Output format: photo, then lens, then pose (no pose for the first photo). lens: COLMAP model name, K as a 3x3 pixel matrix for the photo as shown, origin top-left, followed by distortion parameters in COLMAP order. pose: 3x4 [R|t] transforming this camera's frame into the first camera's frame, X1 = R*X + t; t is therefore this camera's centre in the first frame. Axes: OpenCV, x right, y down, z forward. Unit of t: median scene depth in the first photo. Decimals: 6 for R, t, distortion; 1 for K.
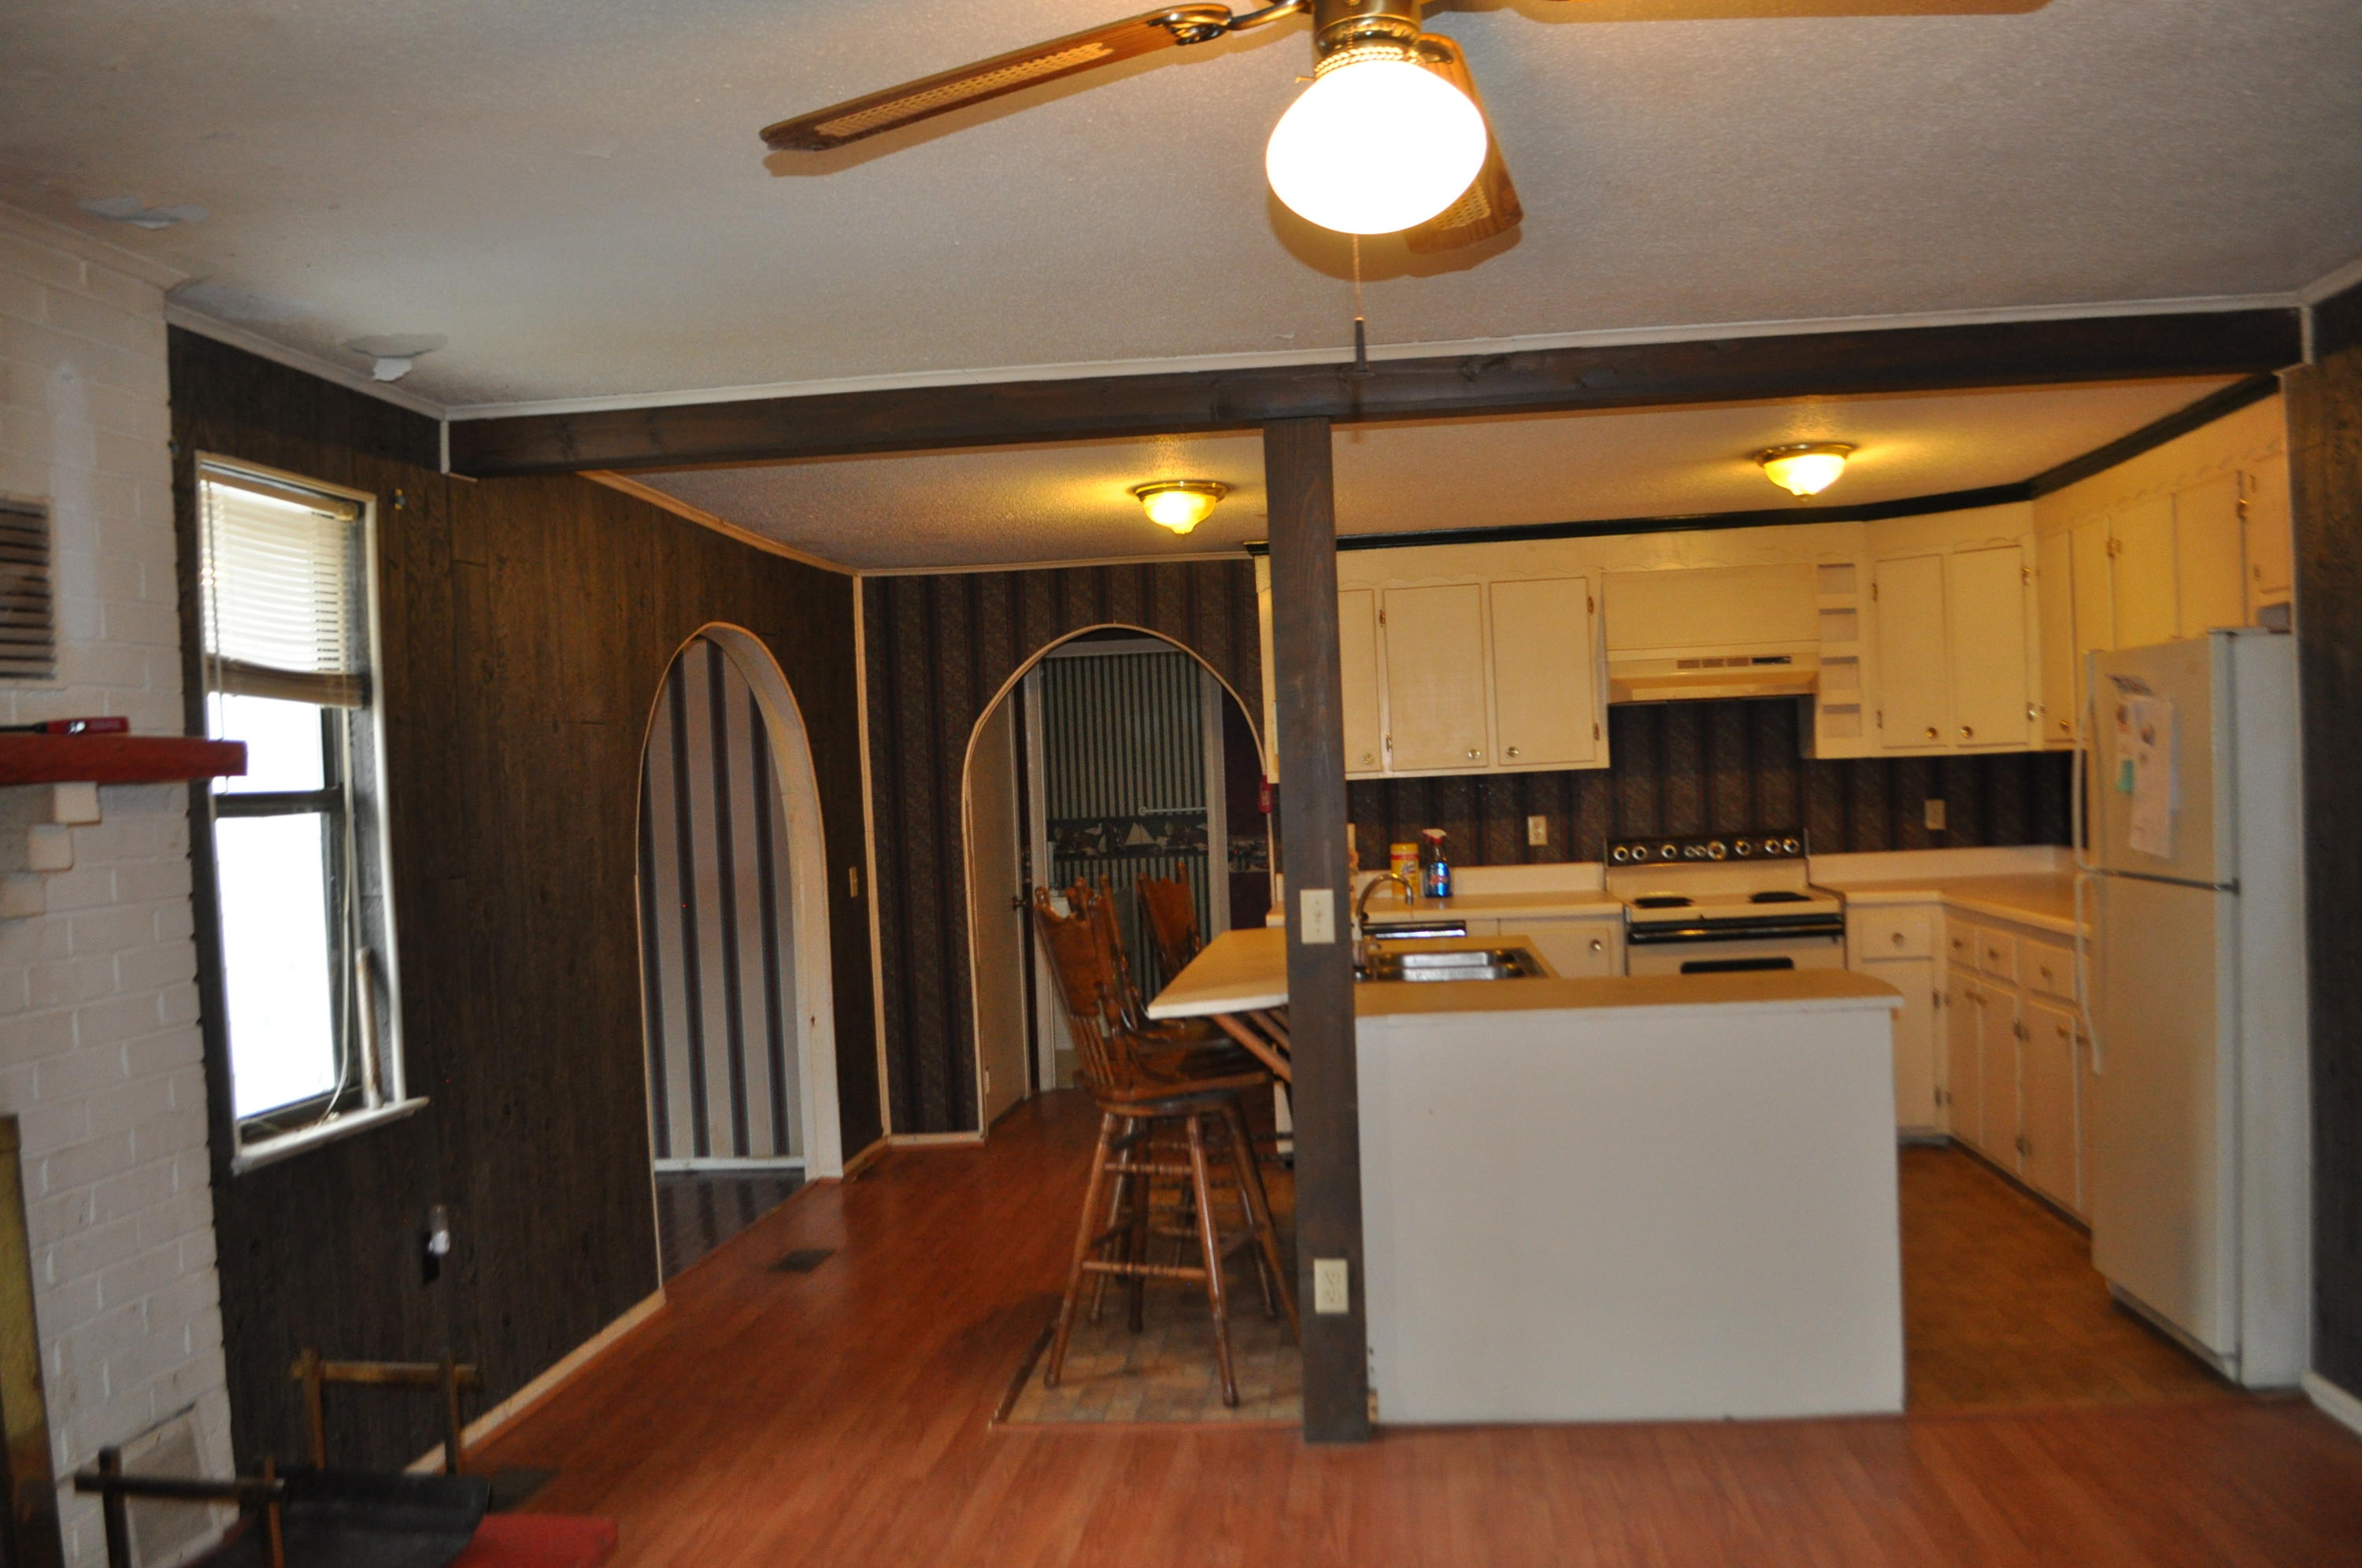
lens RADIAL K [[1877.1, 0, 1181.0], [0, 1877.1, 784.0], [0, 0, 1]] dist [-0.079463, 0.001390]
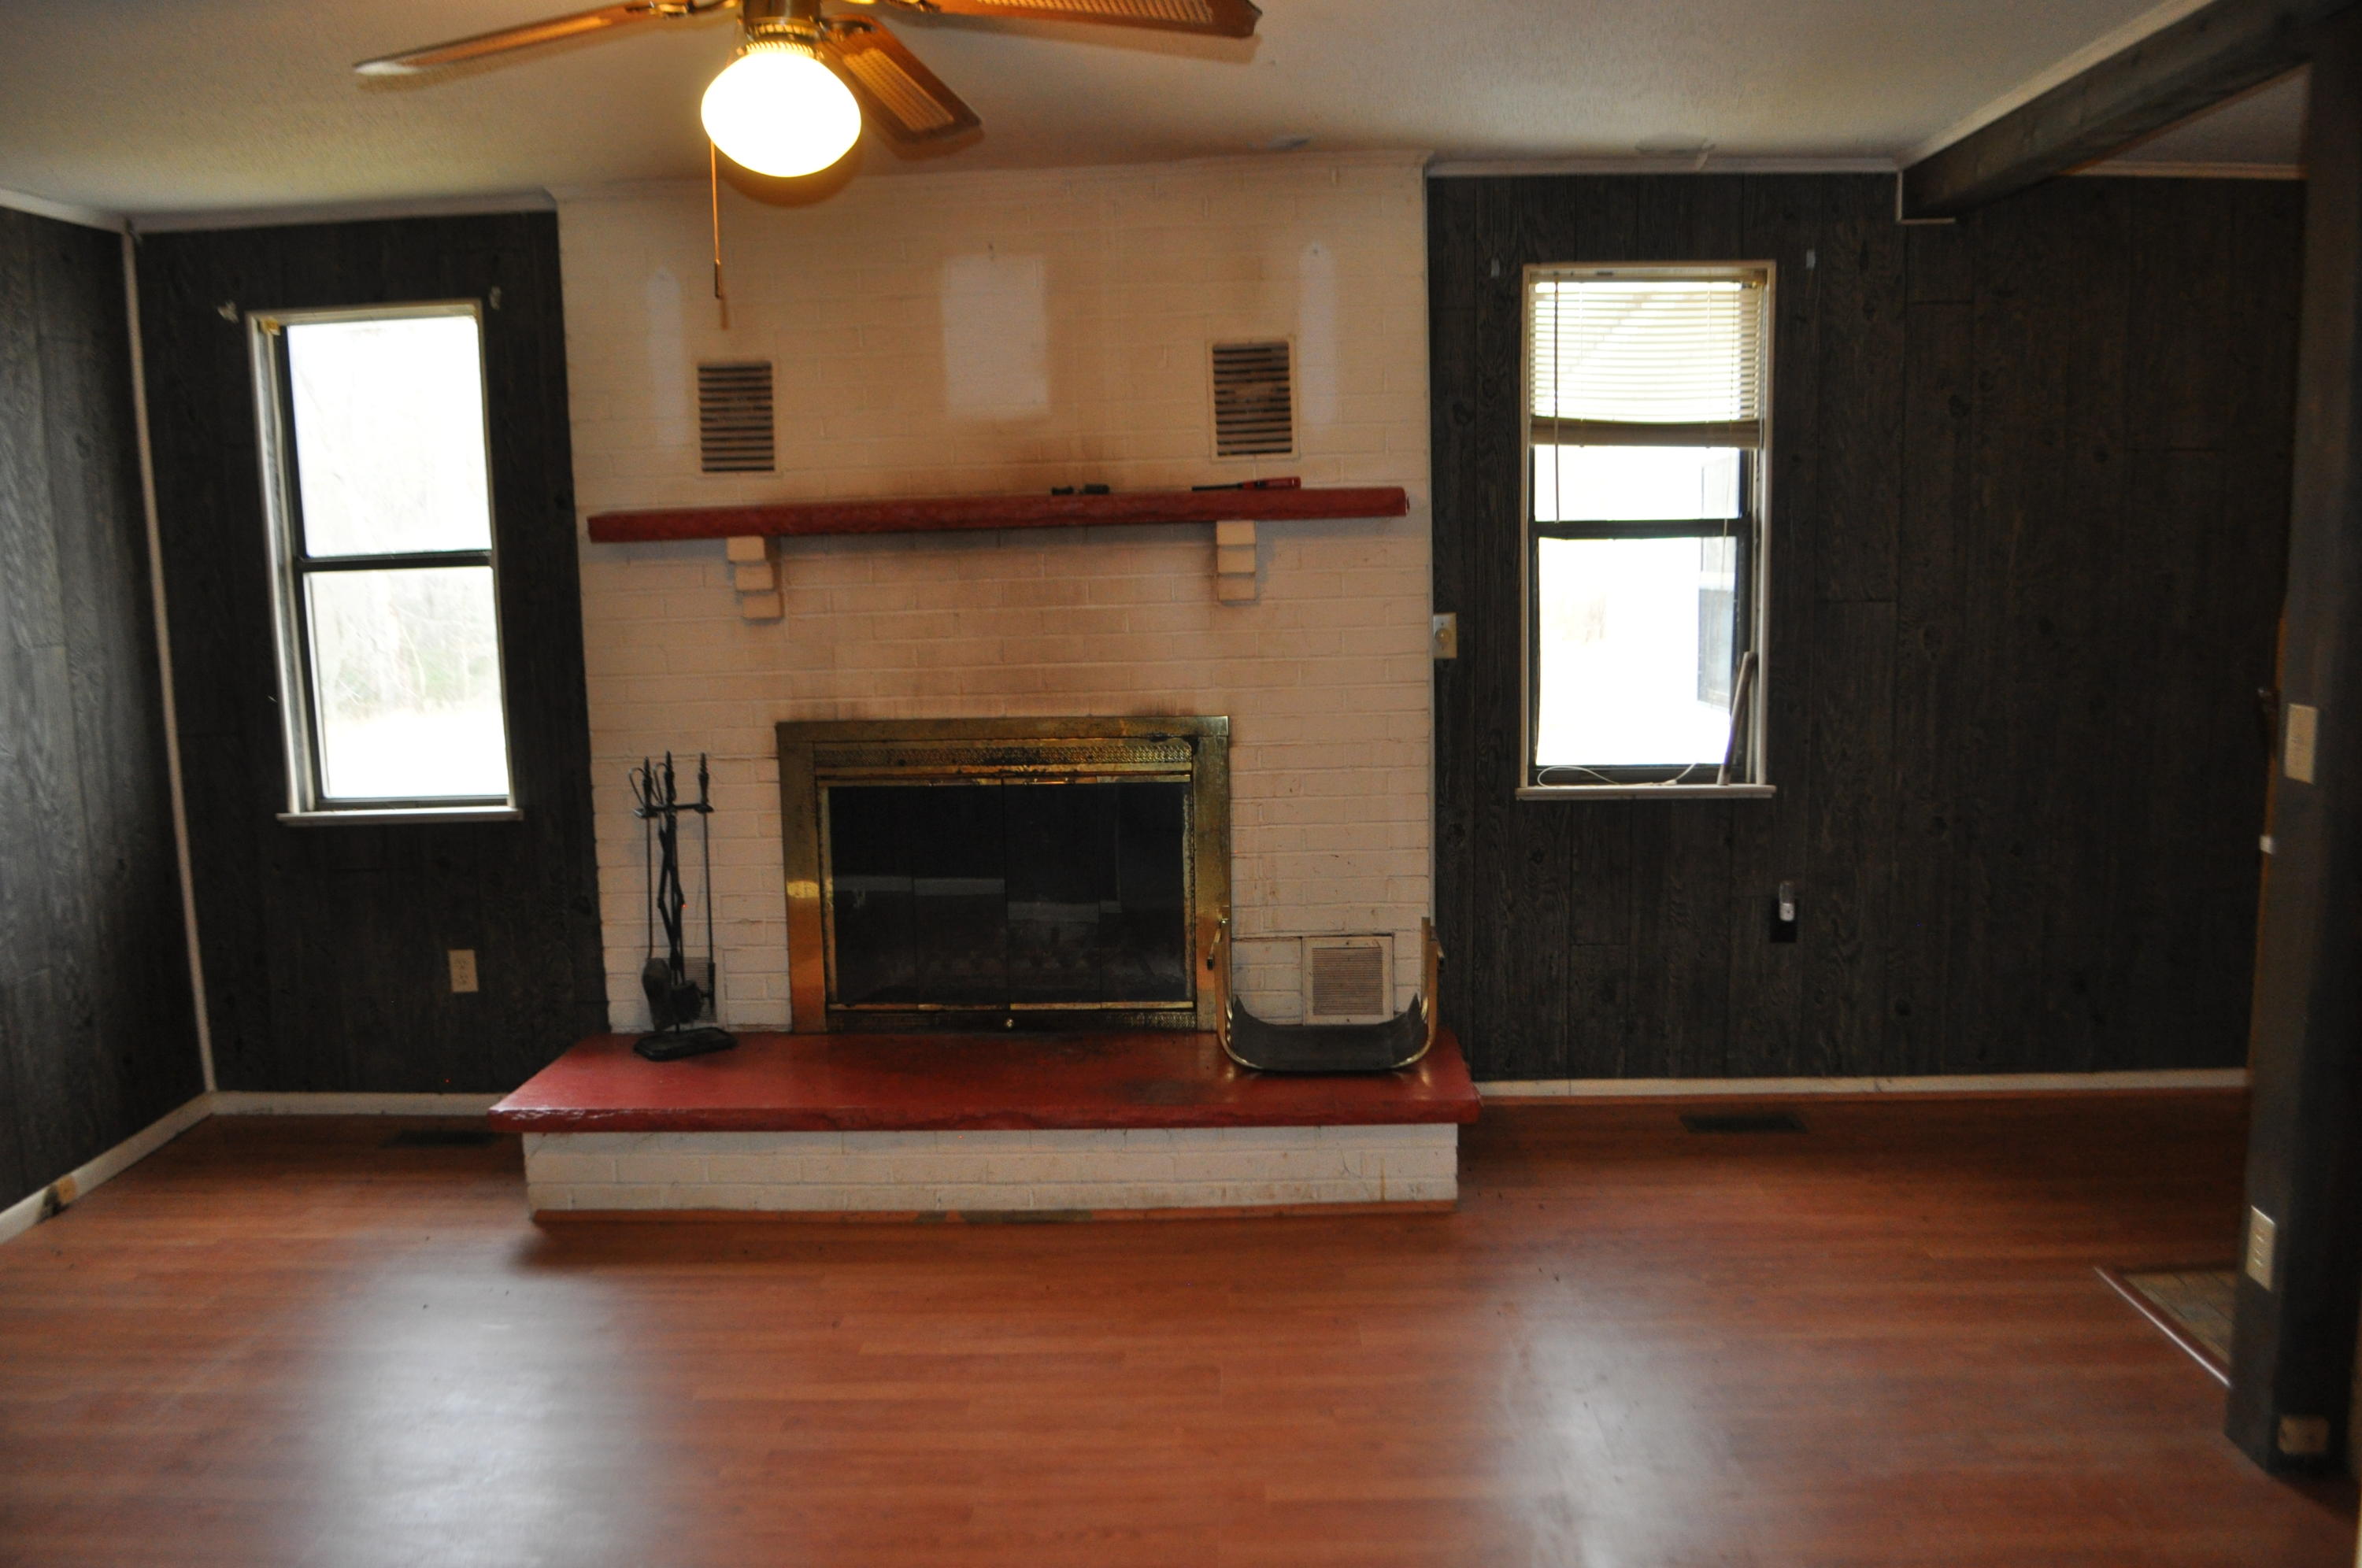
lens RADIAL K [[1886.8, 0, 1175.5], [0, 1886.8, 838.5], [0, 0, 1]] dist [-0.086470, 0.001520]
pose [[0.088148, 0.202313, -0.975346, 0.734016], [0.010231, 0.978922, 0.203979, -0.044573], [0.996055, -0.027960, 0.084220, 0.529008]]
